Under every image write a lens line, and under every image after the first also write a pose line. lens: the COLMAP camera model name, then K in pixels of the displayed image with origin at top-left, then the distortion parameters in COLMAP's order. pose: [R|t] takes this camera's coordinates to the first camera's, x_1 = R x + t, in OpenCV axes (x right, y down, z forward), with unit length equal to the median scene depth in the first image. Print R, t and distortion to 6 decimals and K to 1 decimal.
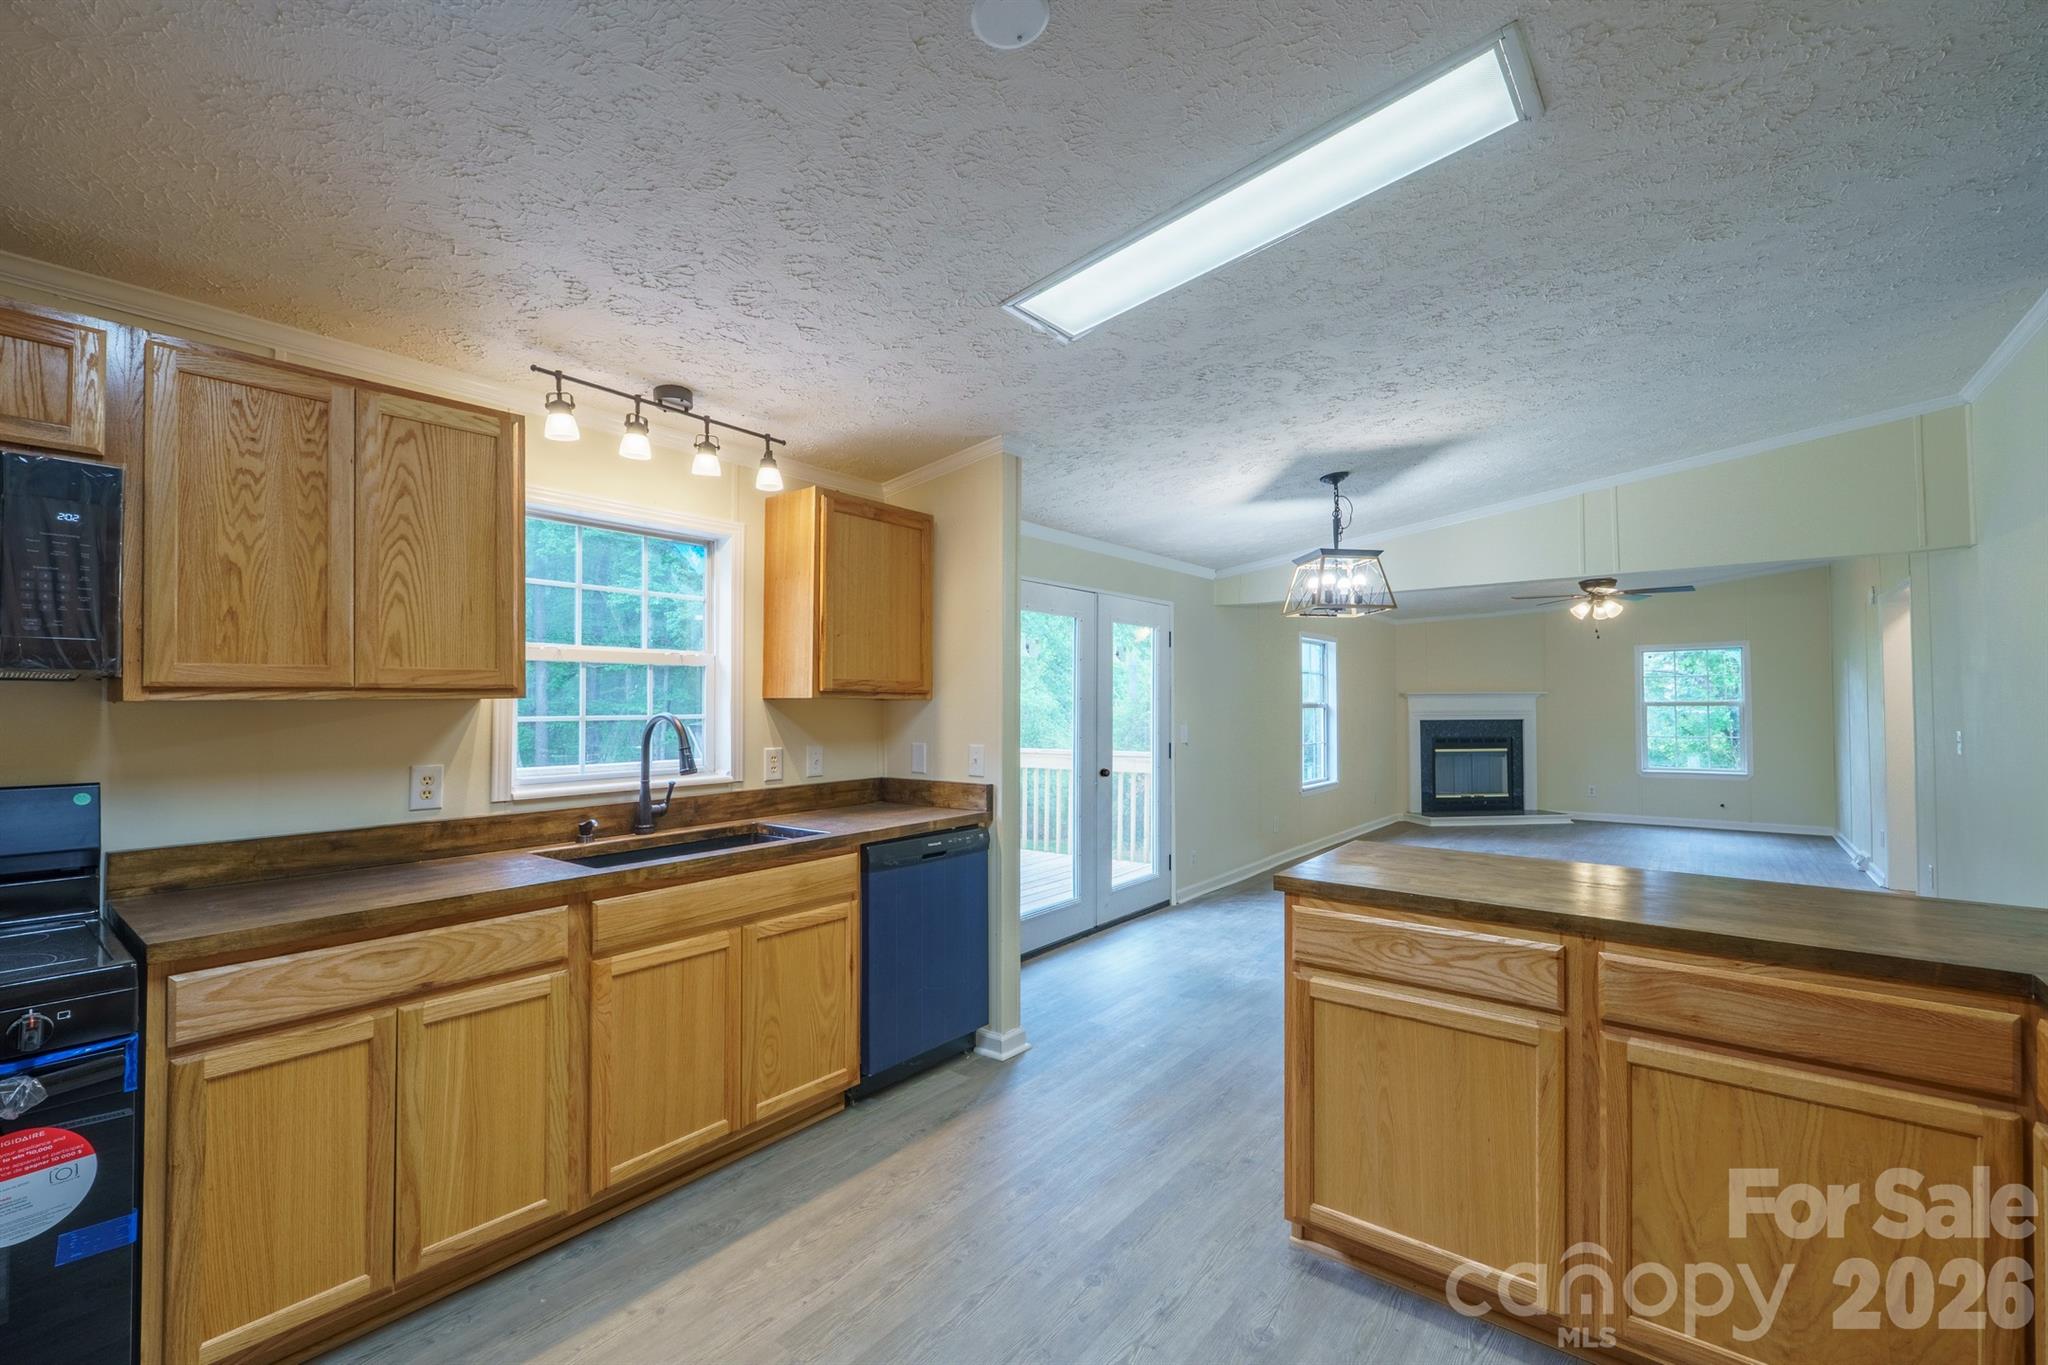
lens RADIAL K [[875.1, 0, 1023.6], [0, 875.1, 684.8], [0, 0, 1]] dist [-0.003230, -0.001698]
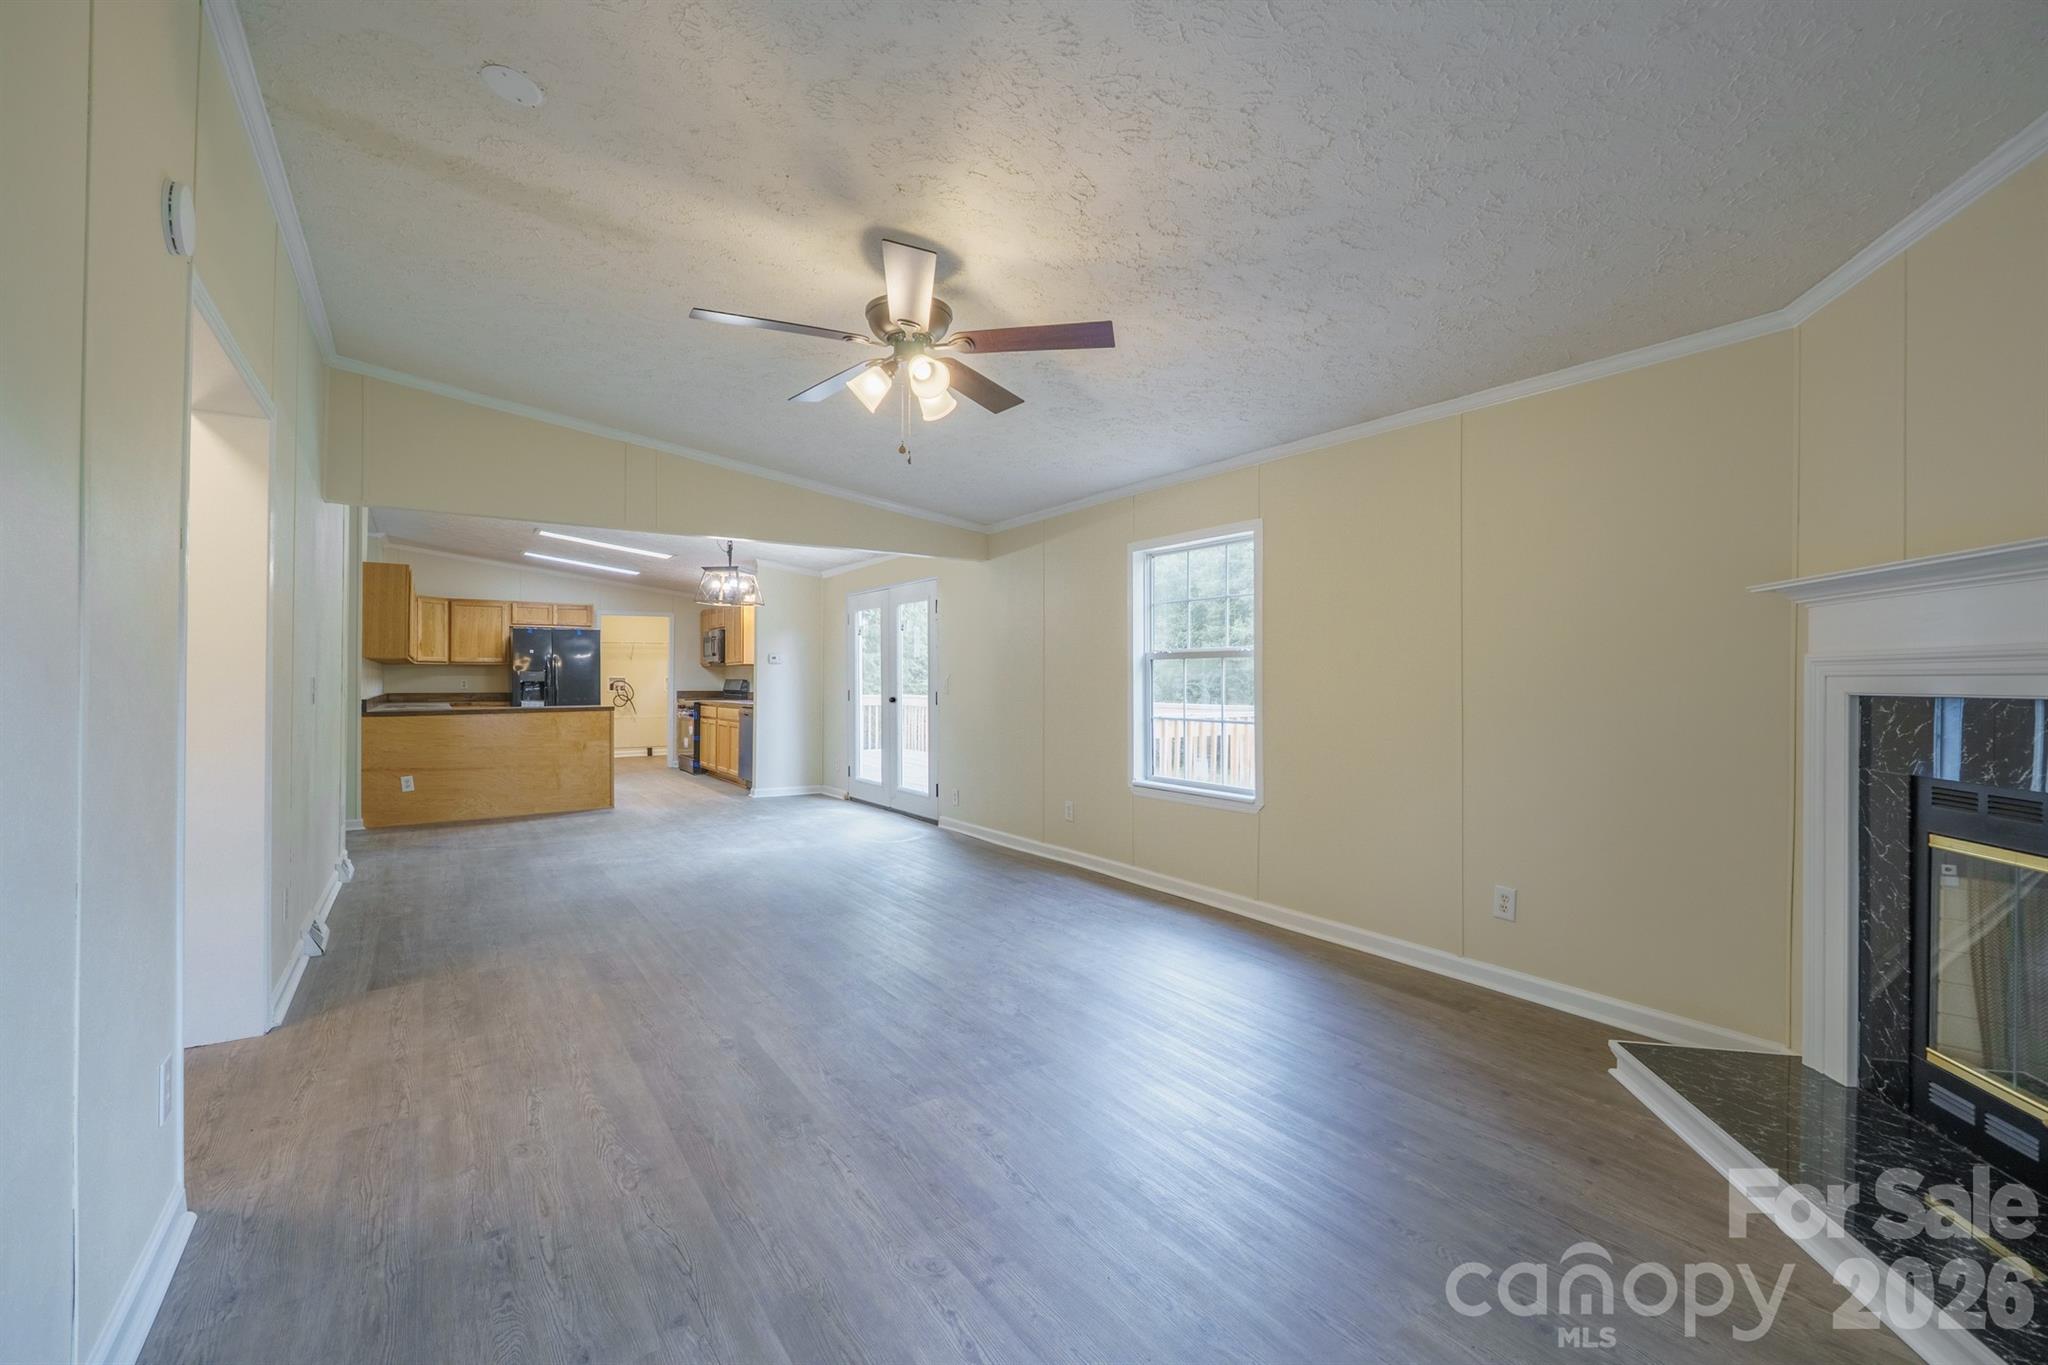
lens RADIAL K [[875.1, 0, 1027.9], [0, 875.1, 675.6], [0, 0, 1]] dist [-0.003230, -0.001698]
pose [[-0.302322, -0.005143, -0.953192, 2.382280], [0.017278, 0.999792, -0.010874, 0.109321], [0.953049, -0.019757, -0.302170, 2.756523]]
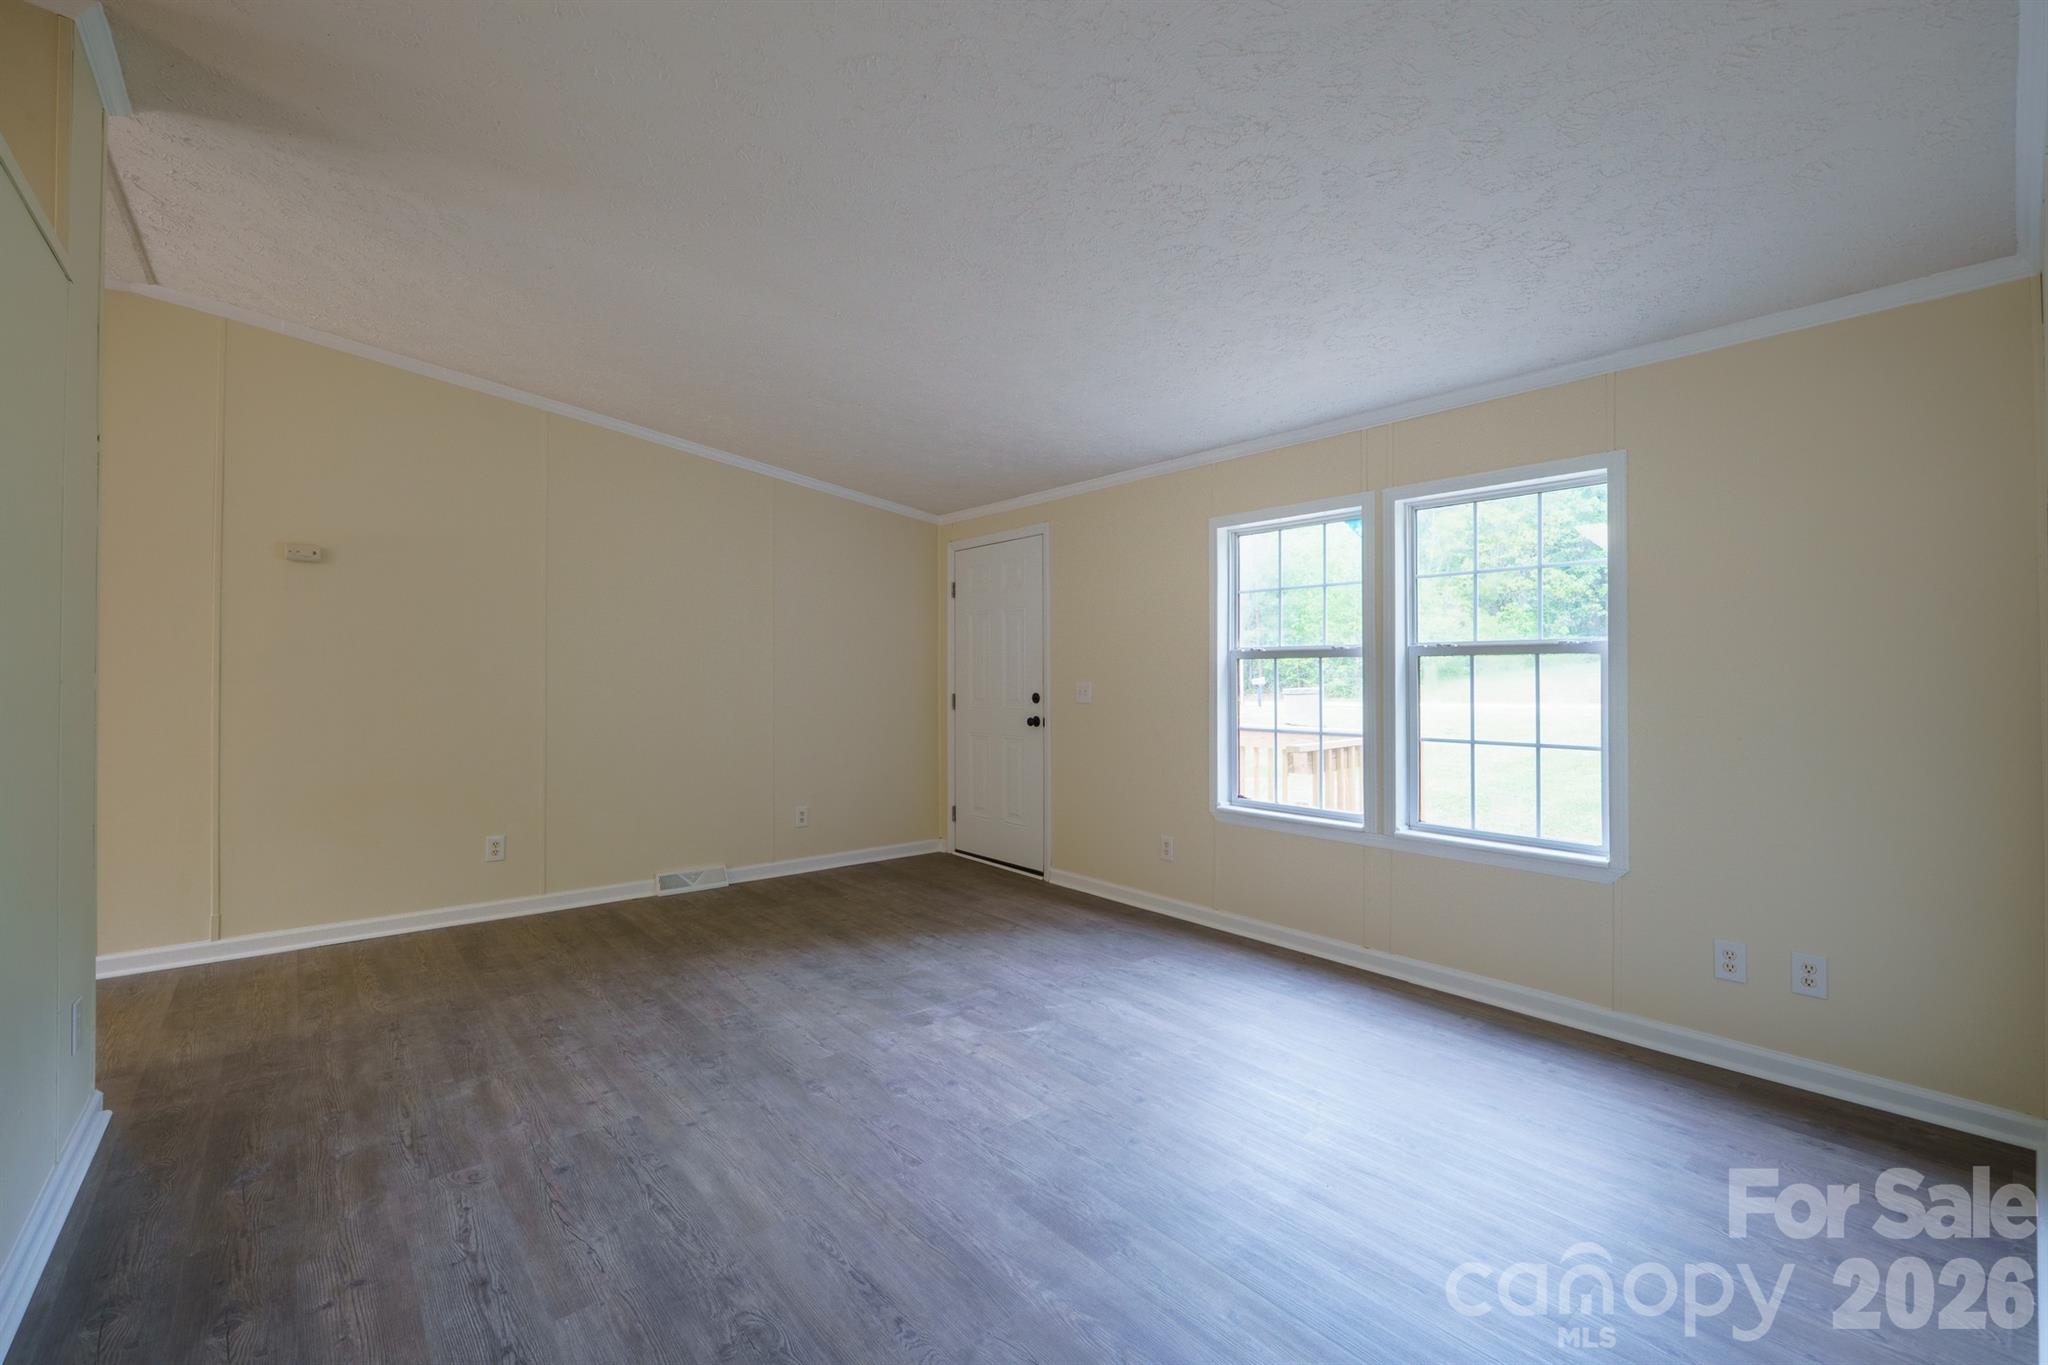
lens RADIAL K [[875.1, 0, 1038.6], [0, 875.1, 695.3], [0, 0, 1]] dist [-0.003230, -0.001698]
pose [[-0.198319, 0.013675, -0.980042, 2.157460], [0.018240, 0.999781, 0.010259, 0.101255], [0.979968, -0.015841, -0.198525, 2.463921]]
